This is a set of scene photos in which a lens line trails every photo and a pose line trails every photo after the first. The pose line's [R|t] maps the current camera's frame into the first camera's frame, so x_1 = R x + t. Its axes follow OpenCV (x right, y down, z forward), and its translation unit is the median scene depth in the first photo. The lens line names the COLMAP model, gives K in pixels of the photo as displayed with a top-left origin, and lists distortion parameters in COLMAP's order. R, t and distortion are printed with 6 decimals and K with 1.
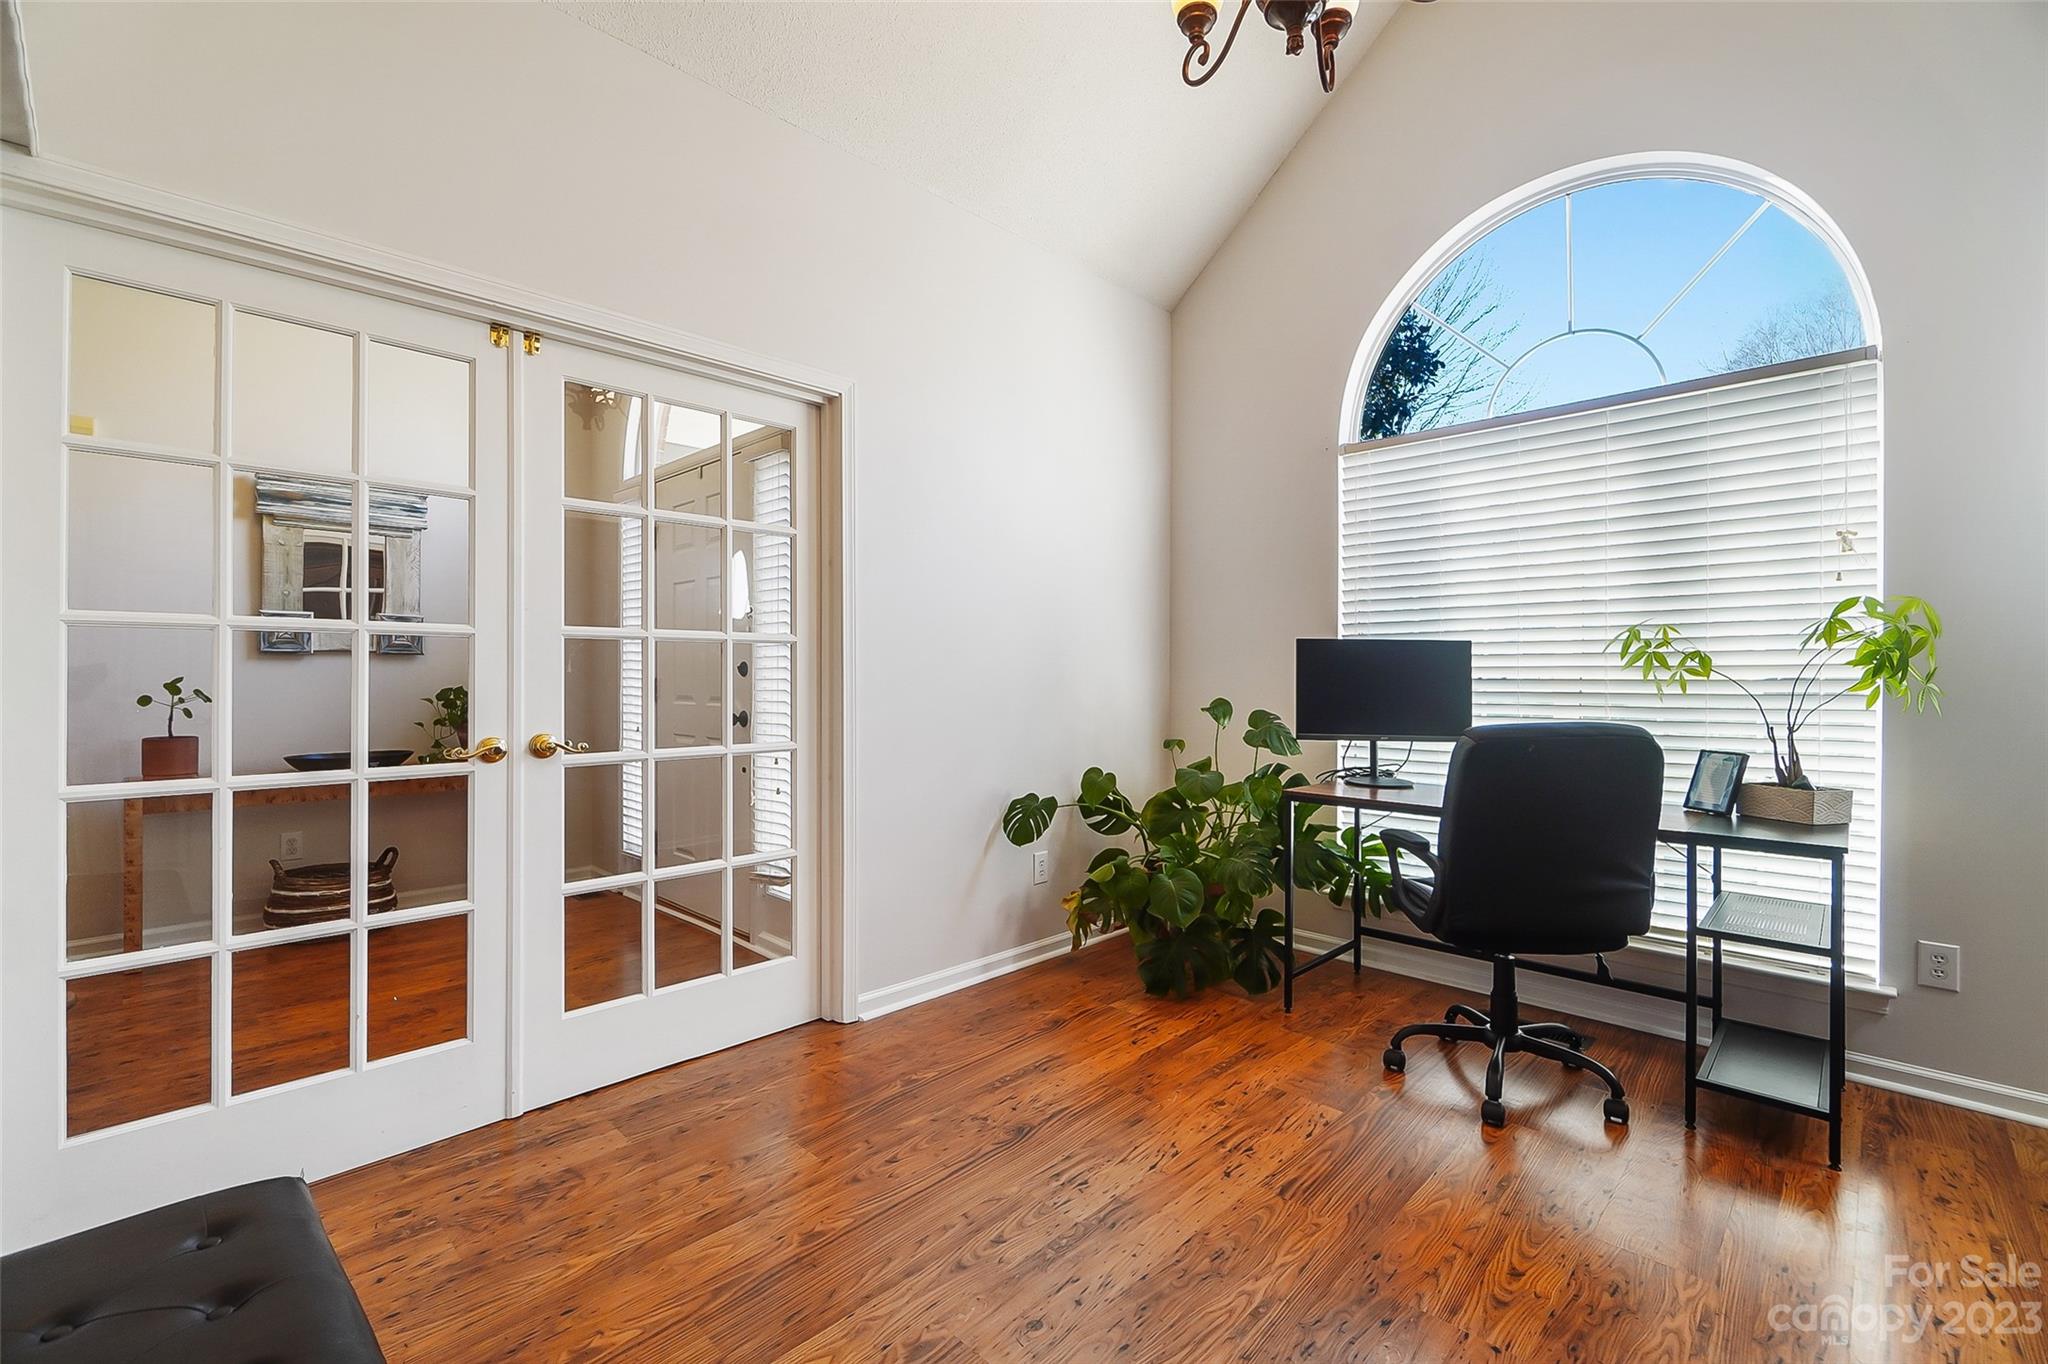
lens RADIAL K [[903.3, 0, 1017.0], [0, 903.3, 666.3], [0, 0, 1]] dist [-0.000664, -0.000035]
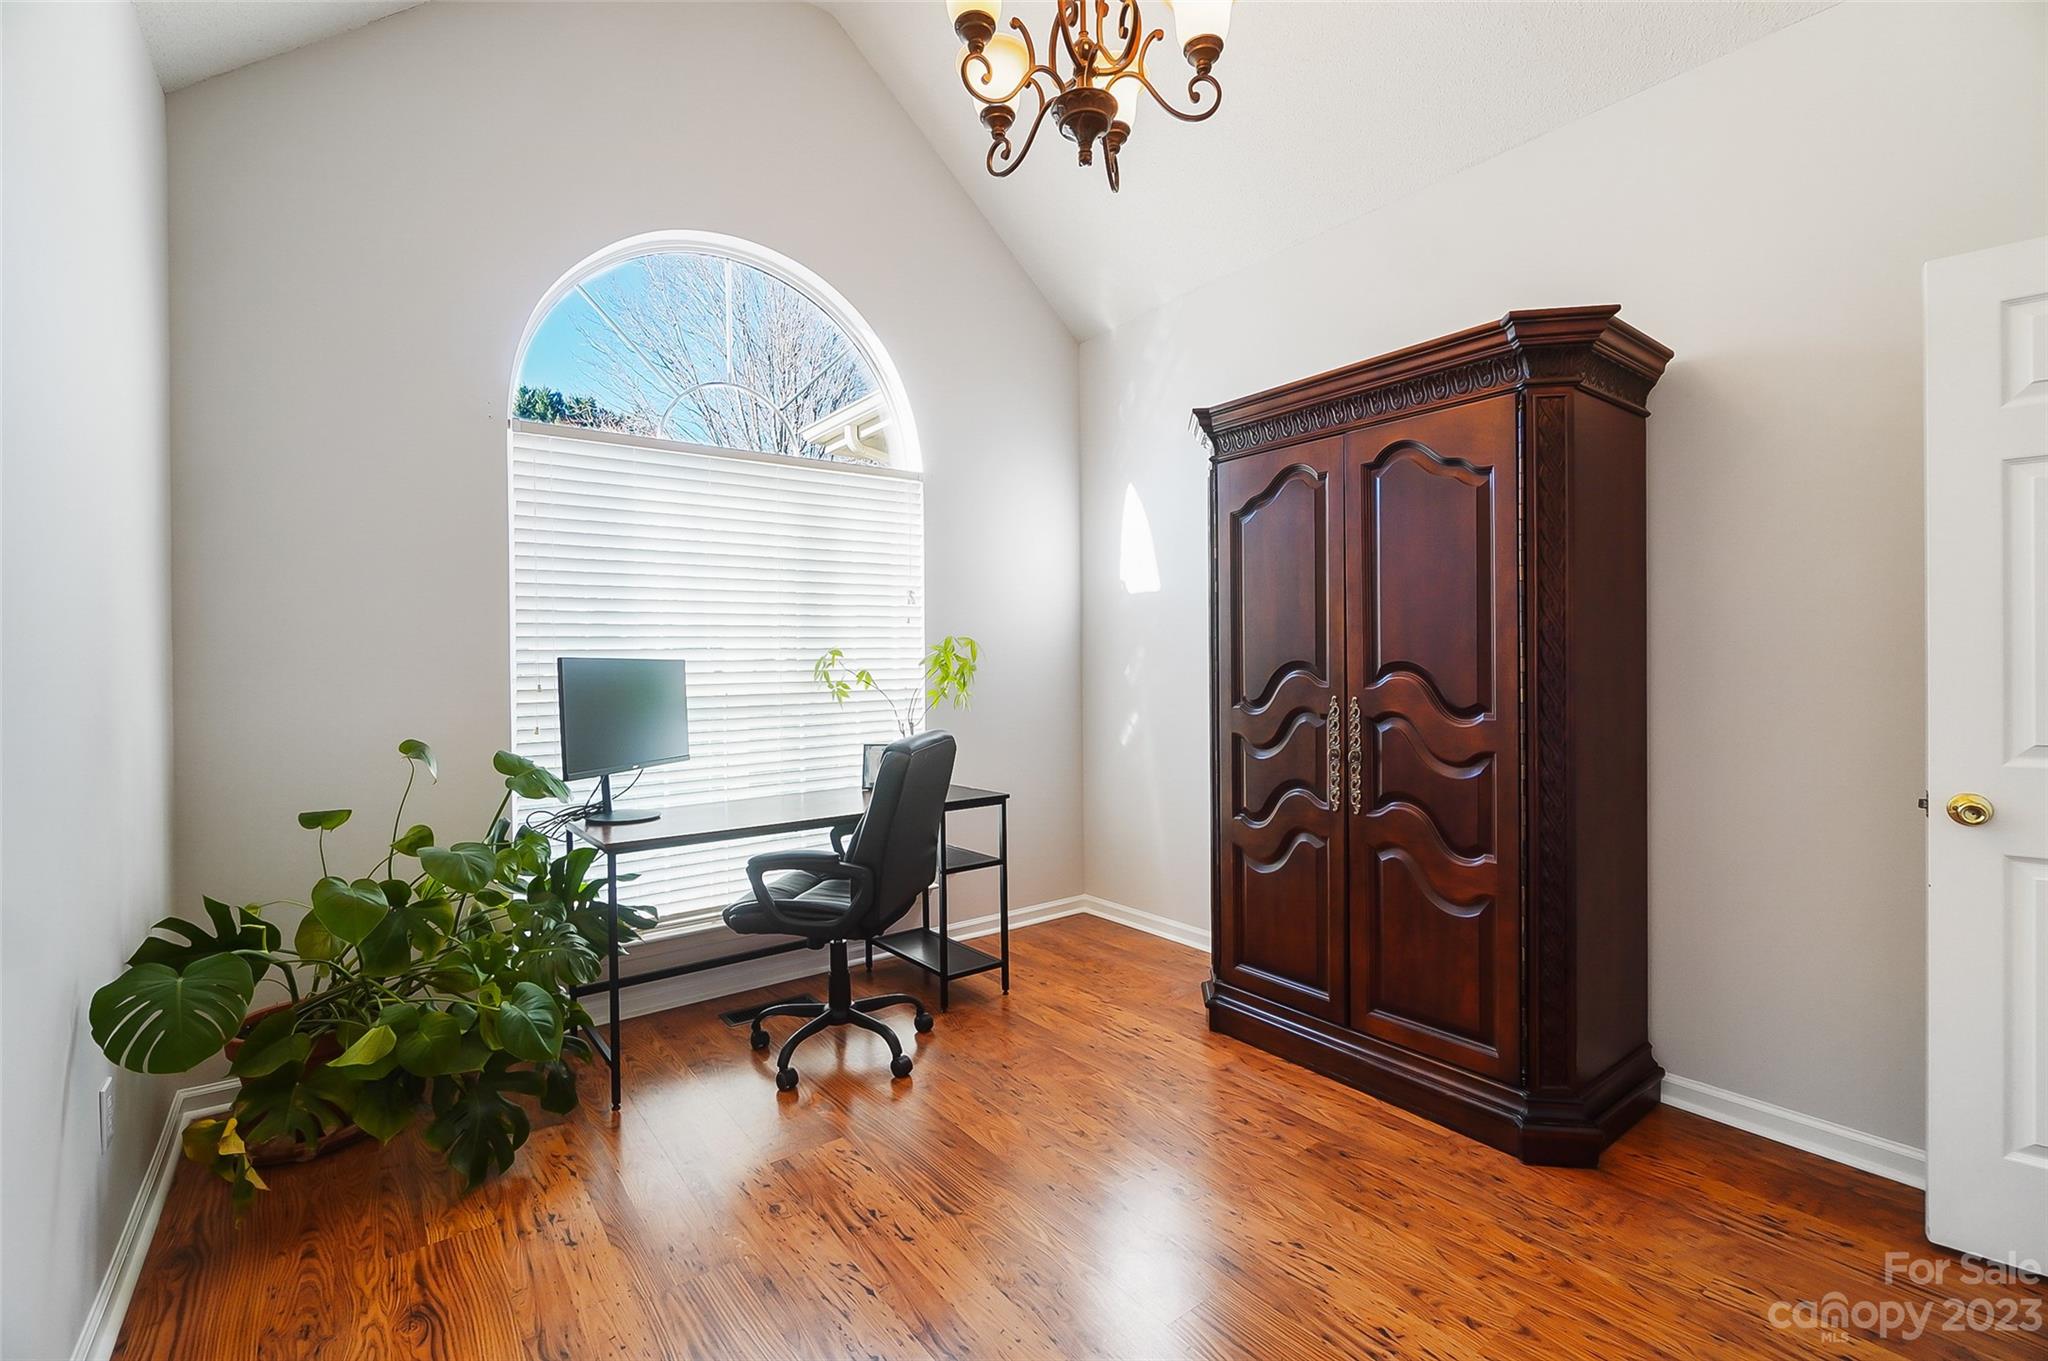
lens RADIAL K [[895.4, 0, 1033.0], [0, 895.4, 667.2], [0, 0, 1]] dist [-0.002071, 0.000097]
pose [[0.139469, -0.008456, 0.990190, -0.768516], [0.006357, 0.999951, 0.007644, -0.045823], [-0.990206, 0.005228, 0.139516, 0.848679]]
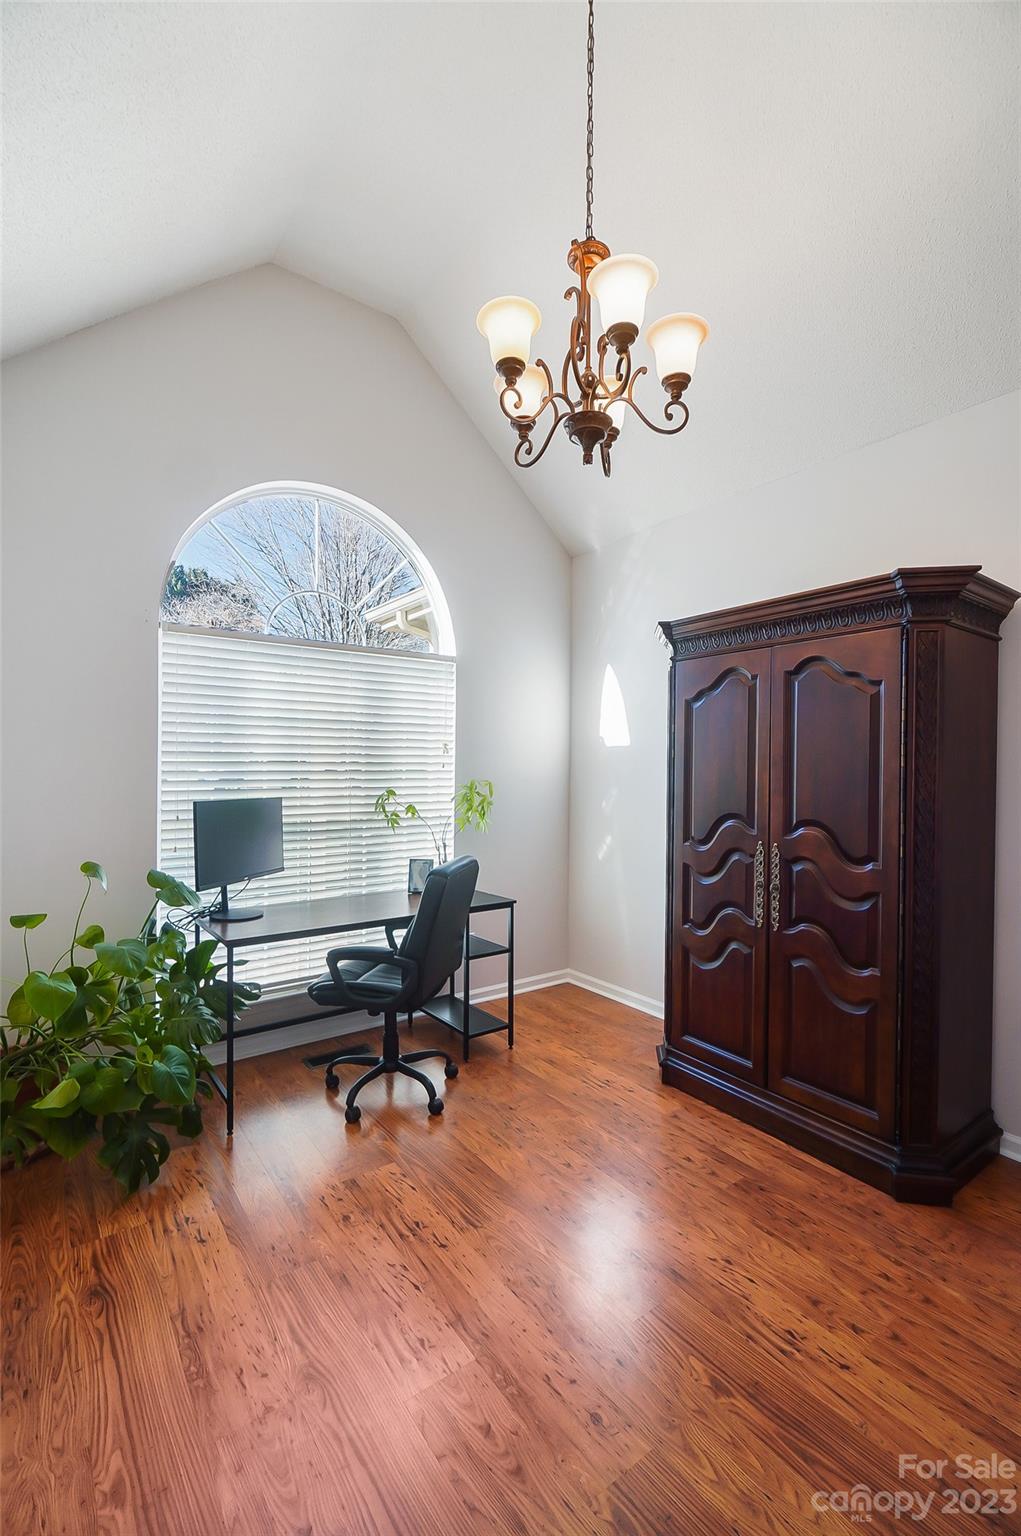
lens RADIAL K [[672.6, 0, 510.5], [0, 672.6, 768.0], [0, 0, 1]] dist [0.001322, -0.003119]
pose [[0.162001, -0.002893, 0.986786, -0.809048], [-0.014644, 0.999879, 0.005336, -0.150627], [-0.986682, -0.015315, 0.161939, 0.873050]]
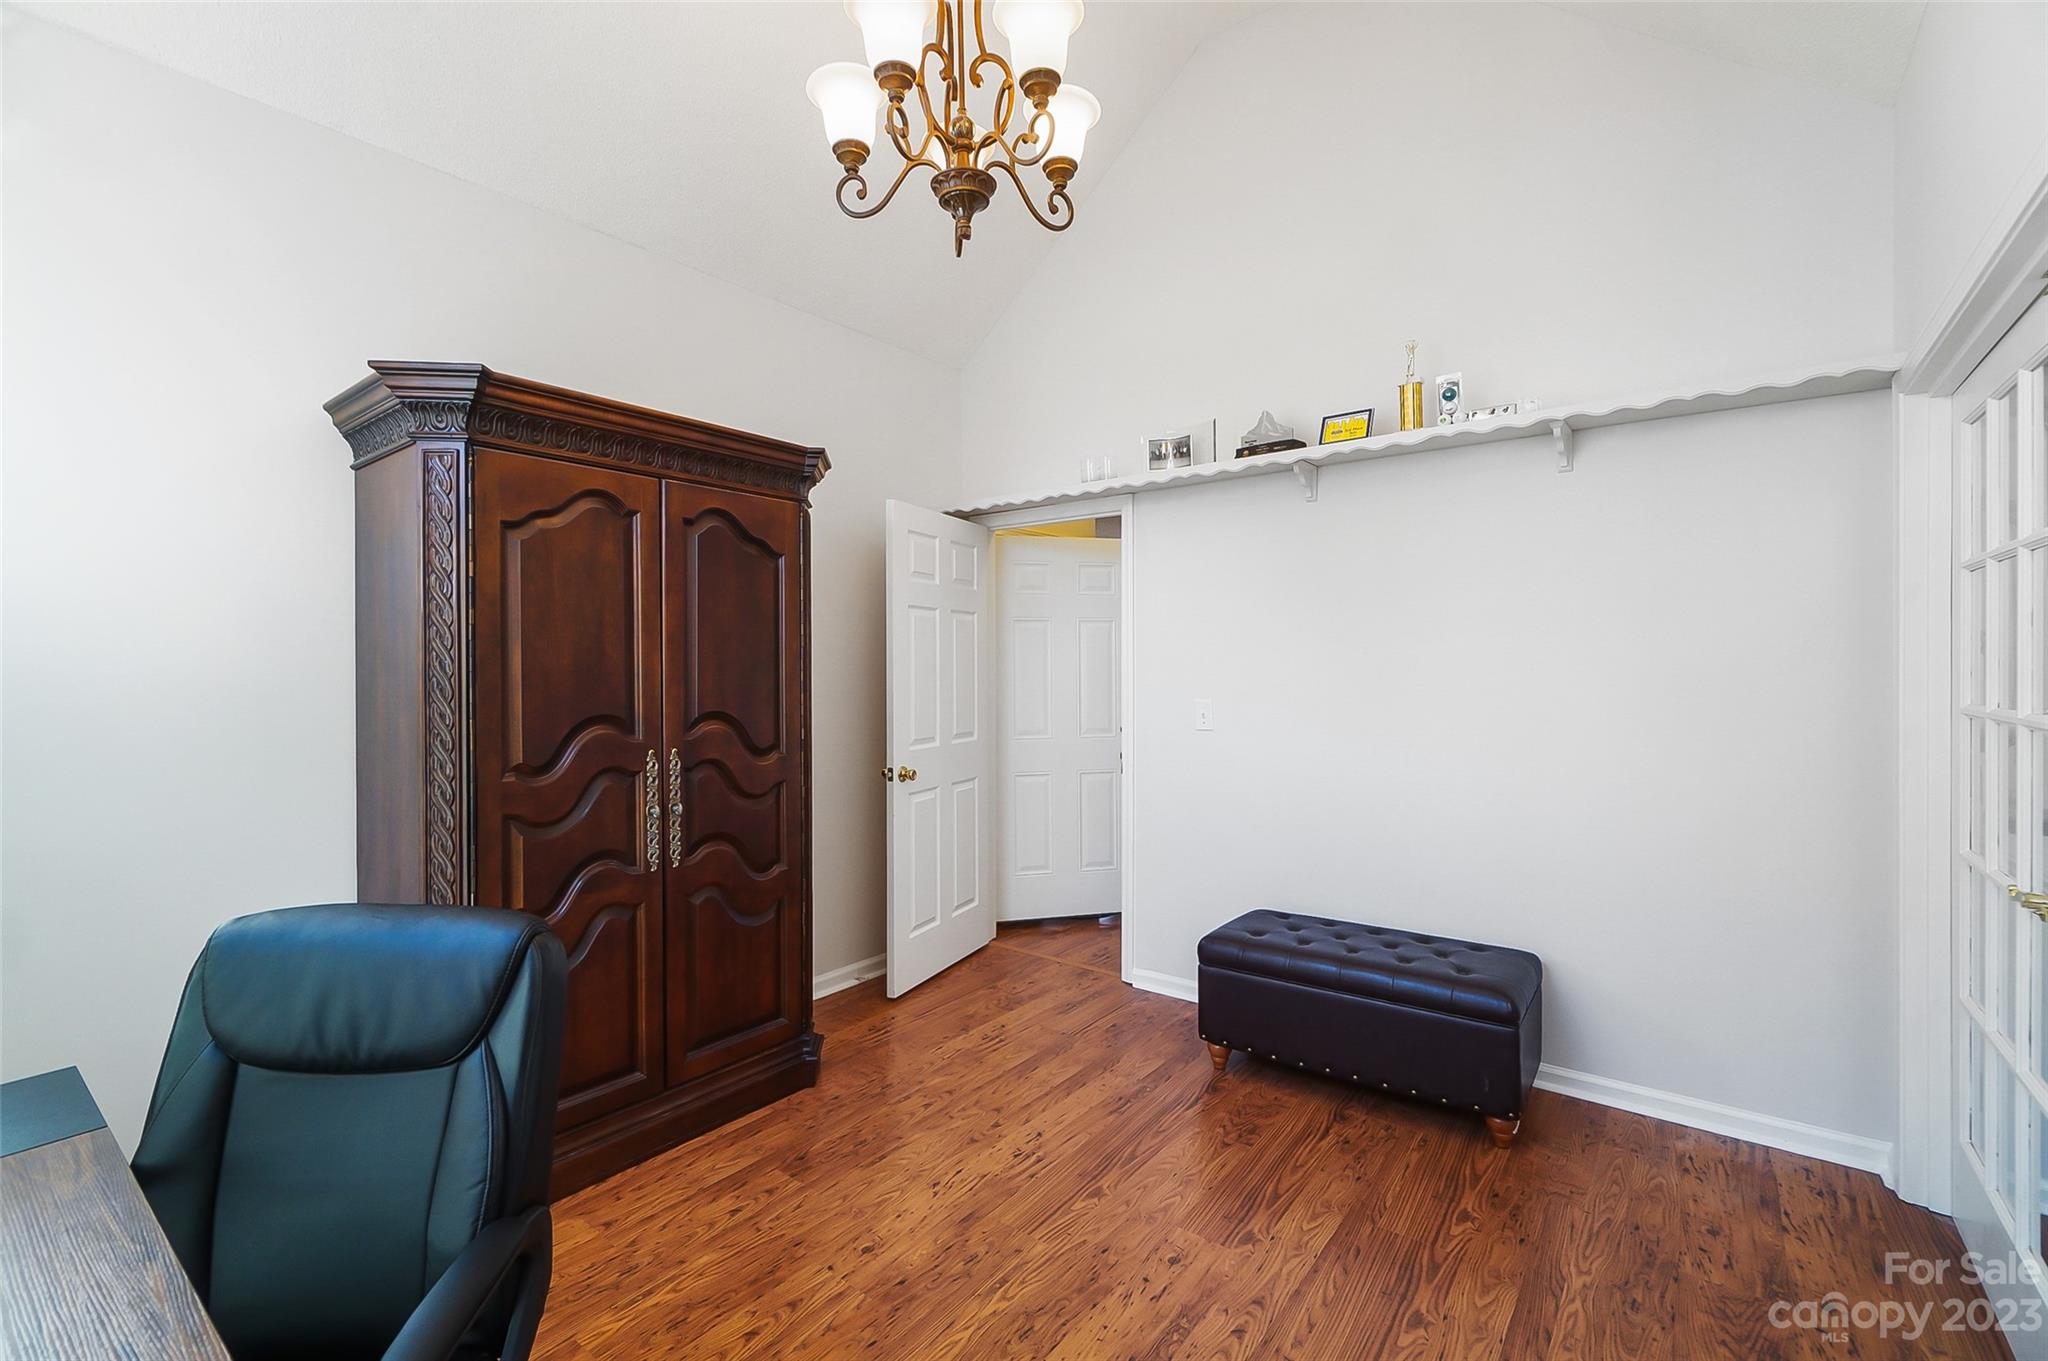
lens RADIAL K [[883.1, 0, 1015.6], [0, 883.1, 670.5], [0, 0, 1]] dist [-0.002239, -0.000228]
pose [[-0.994613, 0.002110, -0.103635, 0.336130], [0.002032, 0.999998, 0.000862, -0.109992], [0.103636, 0.000646, -0.994615, 1.996597]]
